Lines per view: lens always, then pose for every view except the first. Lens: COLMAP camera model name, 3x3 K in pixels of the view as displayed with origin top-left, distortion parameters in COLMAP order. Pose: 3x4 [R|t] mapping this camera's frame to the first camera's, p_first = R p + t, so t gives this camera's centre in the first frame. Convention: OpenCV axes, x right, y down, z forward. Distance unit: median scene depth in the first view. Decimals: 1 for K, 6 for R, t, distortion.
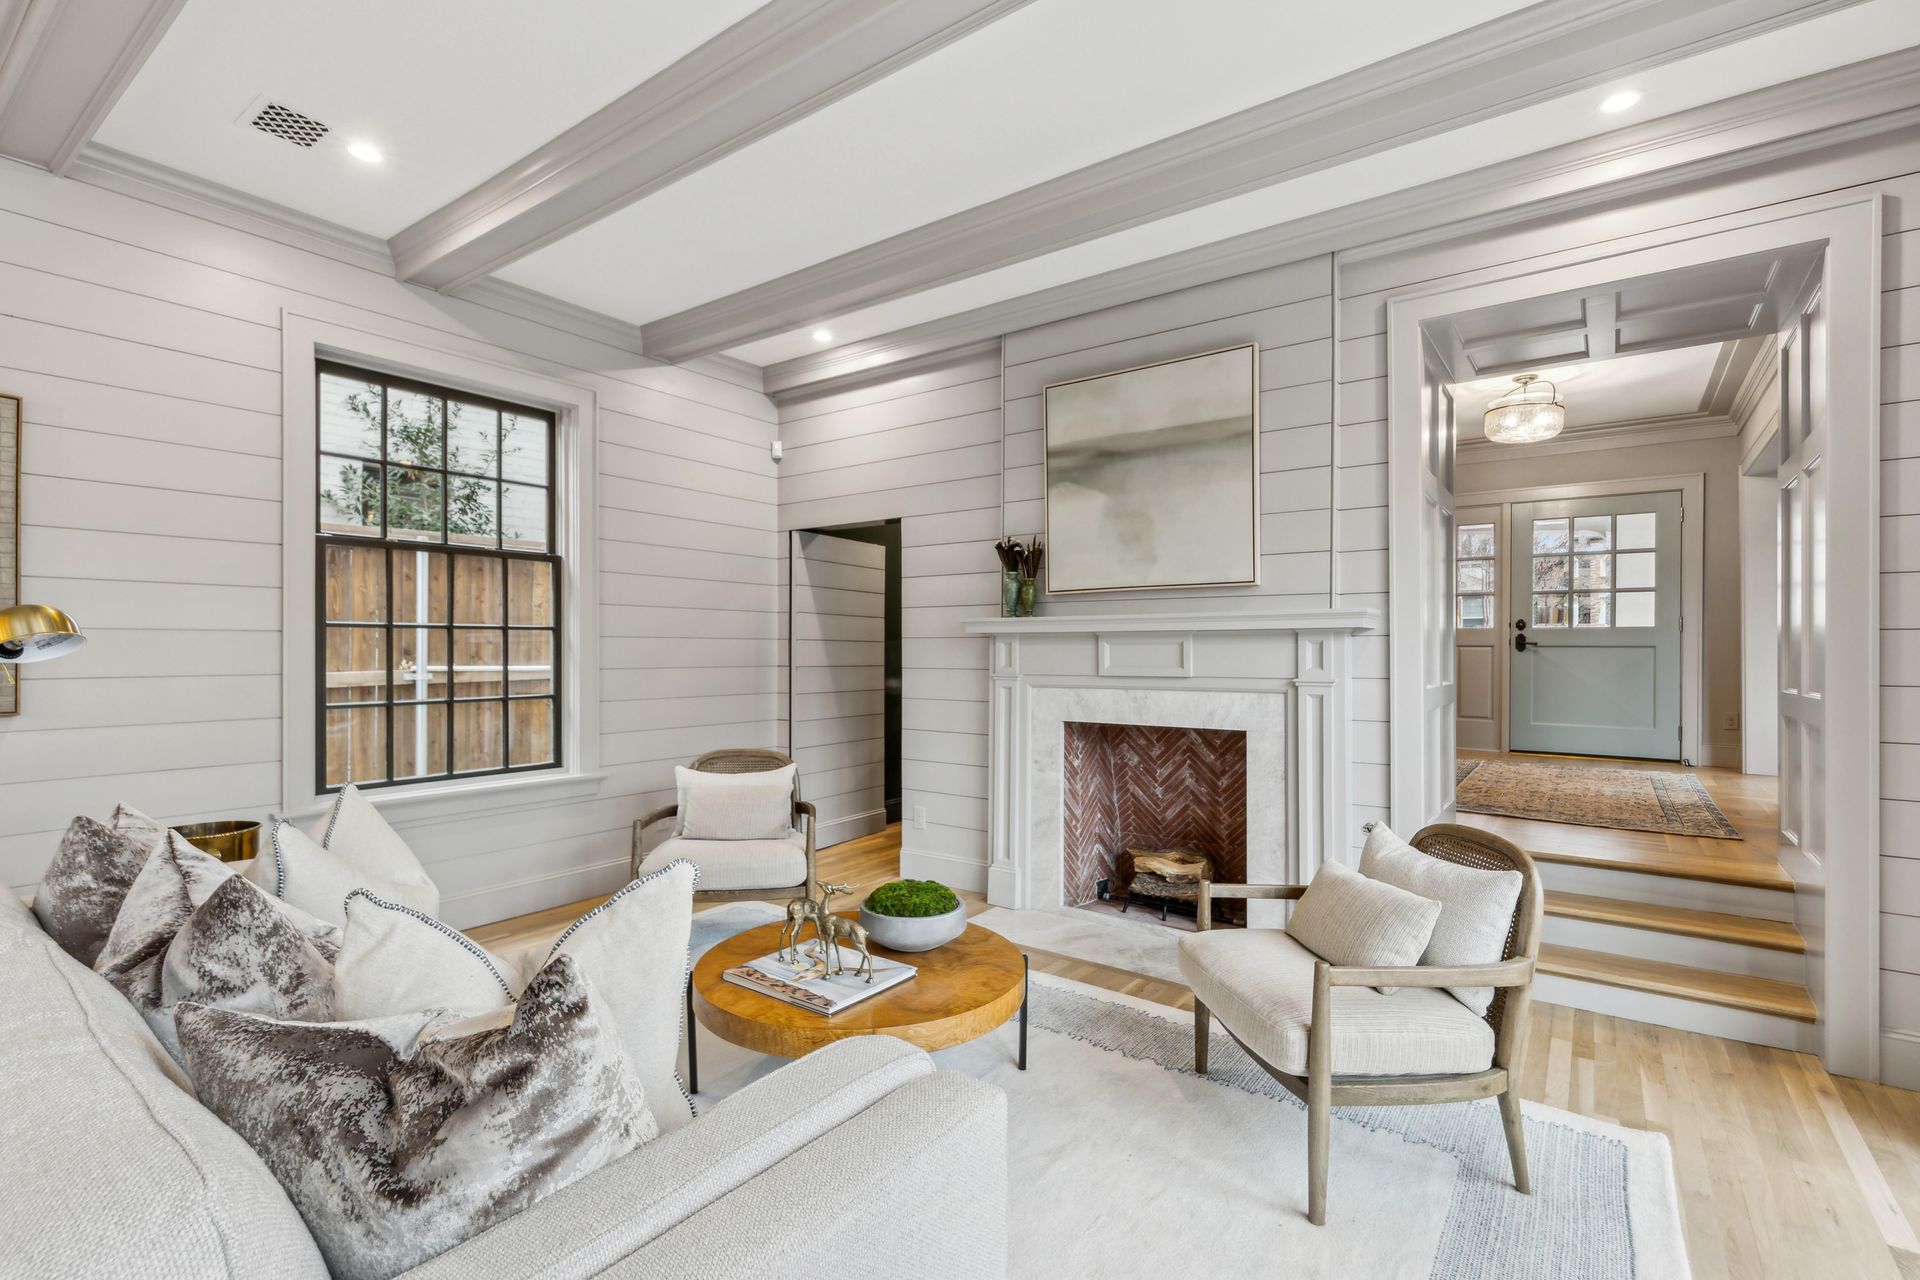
lens RADIAL K [[892.8, 0, 960.0], [0, 892.8, 640.0], [0, 0, 1]] dist [0.000328, 0.000449]
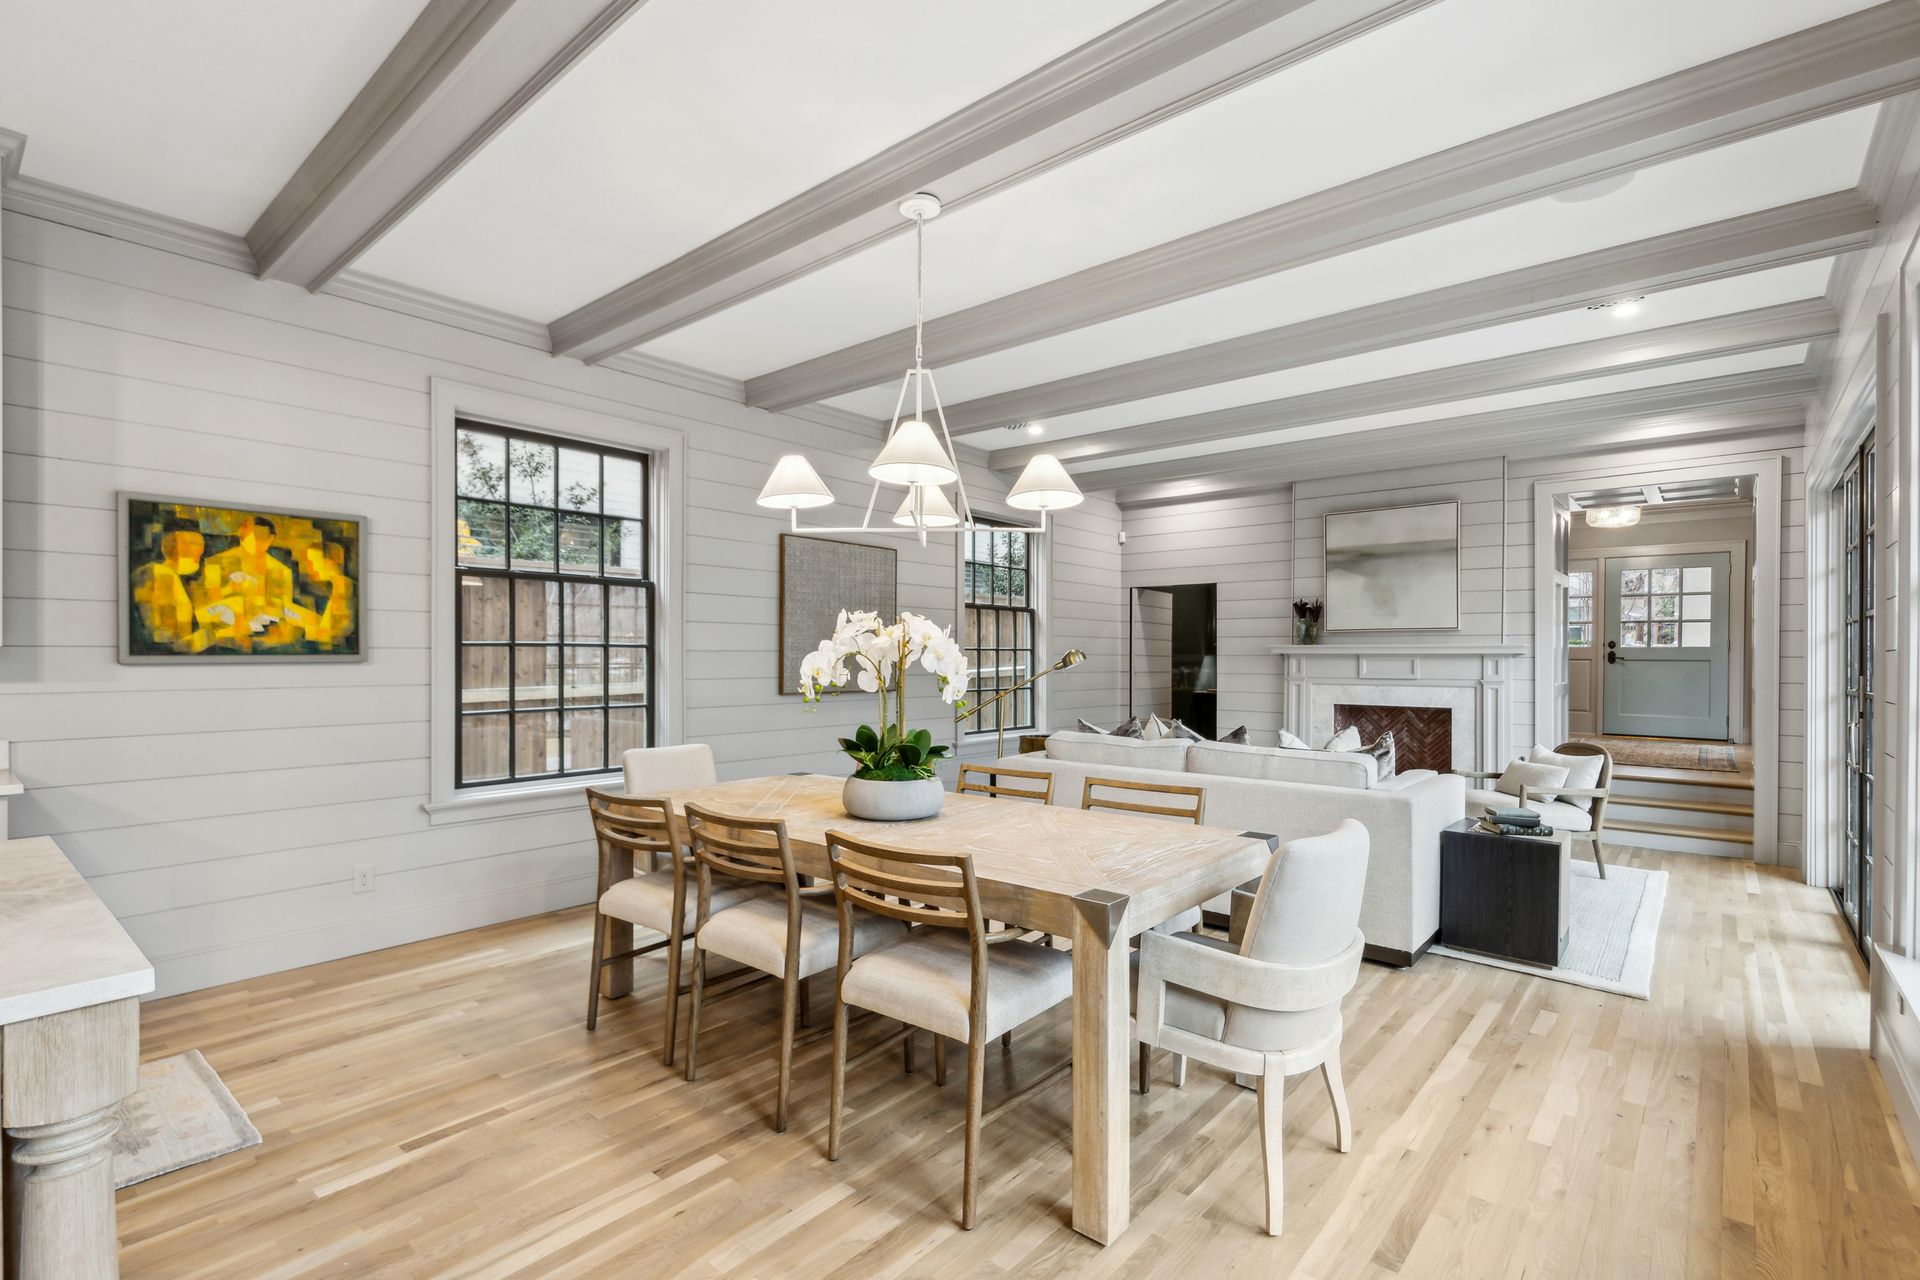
lens RADIAL K [[894.7, 0, 960.0], [0, 894.7, 640.0], [0, 0, 1]] dist [-0.001965, -0.000476]
pose [[0.996518, 0.024740, -0.079627, -0.511235], [-0.027736, 0.998940, -0.036737, 0.052624], [0.078633, 0.038818, 0.996148, -0.863340]]
